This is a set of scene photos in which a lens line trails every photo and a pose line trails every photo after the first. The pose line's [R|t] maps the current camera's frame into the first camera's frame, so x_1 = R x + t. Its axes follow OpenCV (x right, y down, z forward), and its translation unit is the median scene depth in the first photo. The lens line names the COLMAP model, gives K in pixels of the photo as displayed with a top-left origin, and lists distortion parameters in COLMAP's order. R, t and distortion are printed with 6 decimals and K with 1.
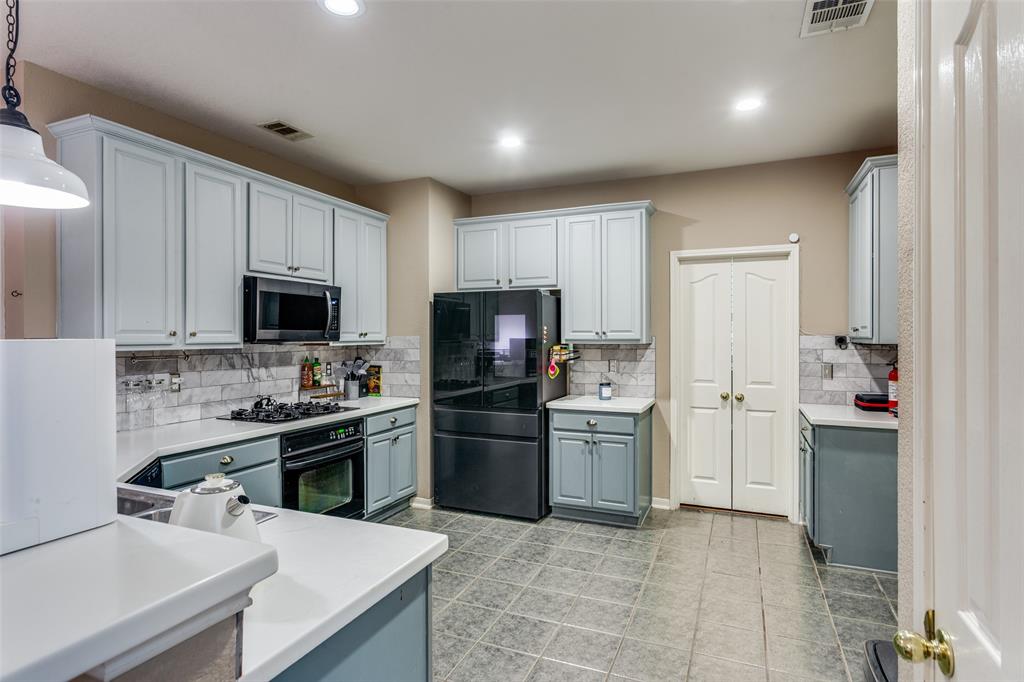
lens RADIAL K [[543.8, 0, 508.3], [0, 543.8, 338.0], [0, 0, 1]] dist [0.002641, 0.001402]
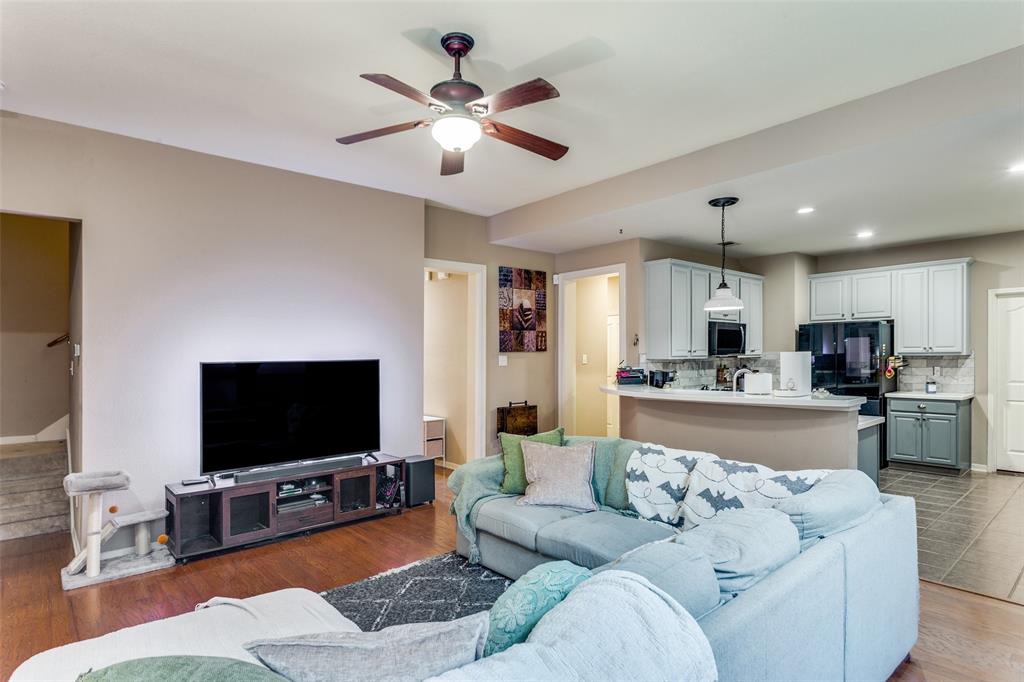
lens RADIAL K [[543.8, 0, 513.8], [0, 543.8, 365.5], [0, 0, 1]] dist [0.002641, 0.001402]
pose [[0.906673, -0.000719, -0.421834, -0.231087], [0.007077, 0.999884, 0.013508, 0.010513], [0.421776, -0.015232, 0.906572, -0.839683]]
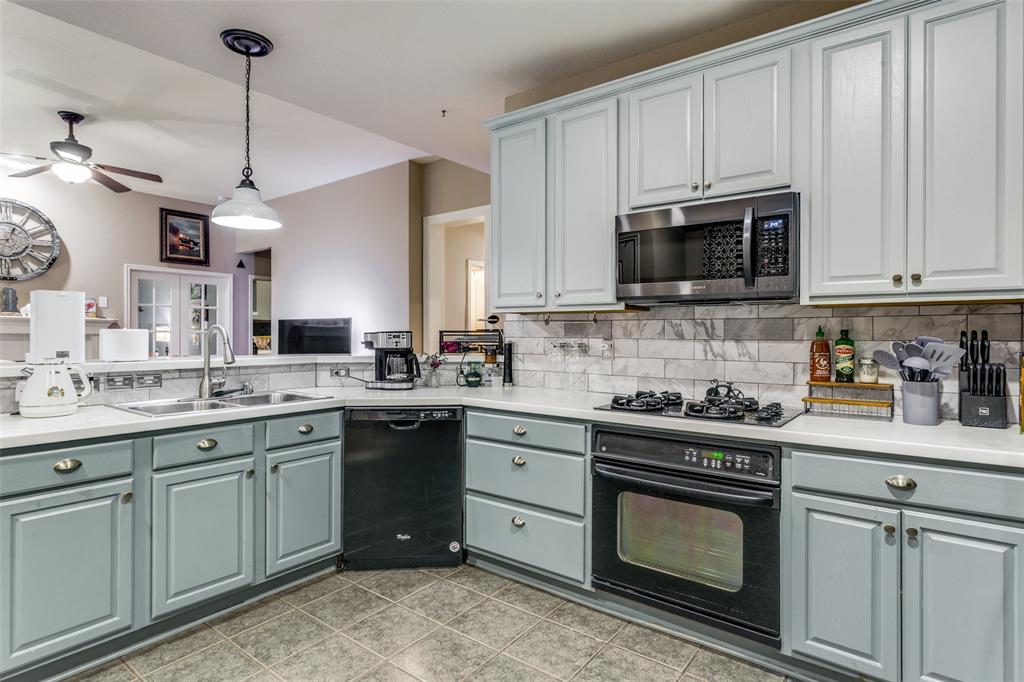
lens RADIAL K [[543.8, 0, 518.1], [0, 543.8, 331.4], [0, 0, 1]] dist [0.002641, 0.001402]
pose [[-0.236035, -0.000268, -0.971744, 0.247088], [-0.005272, 0.999986, 0.001005, 0.039042], [0.971730, 0.005360, -0.236033, 0.814618]]
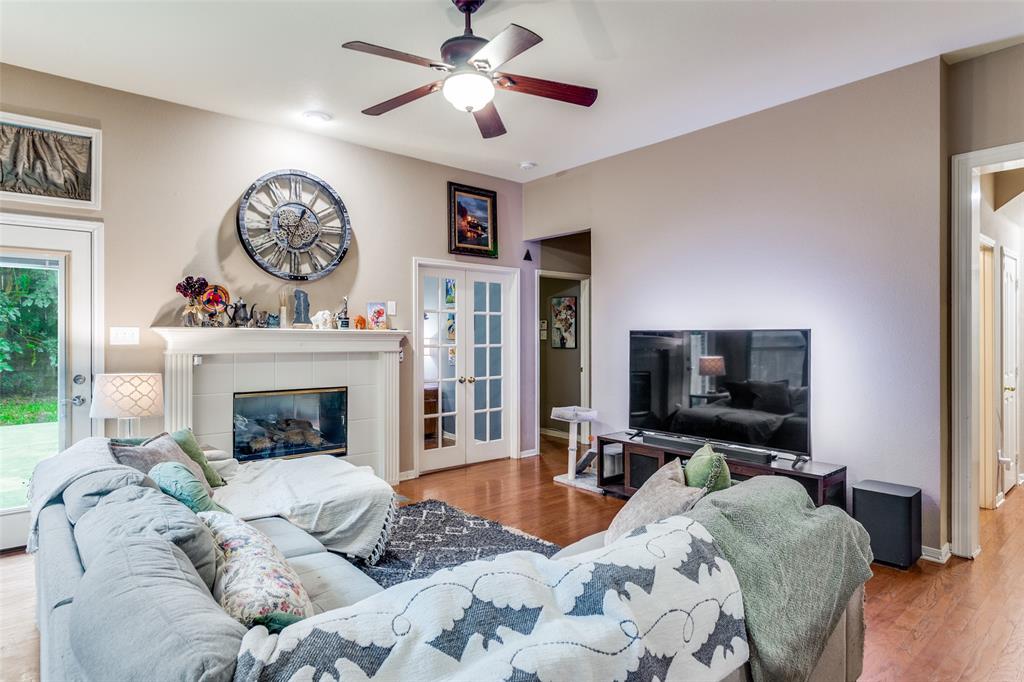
lens RADIAL K [[543.8, 0, 505.4], [0, 543.8, 335.6], [0, 0, 1]] dist [0.002641, 0.001402]
pose [[-0.421480, 0.008662, -0.906796, 0.091439], [-0.002239, 0.999941, 0.010593, 0.022500], [0.906835, 0.006495, -0.421436, 0.357280]]
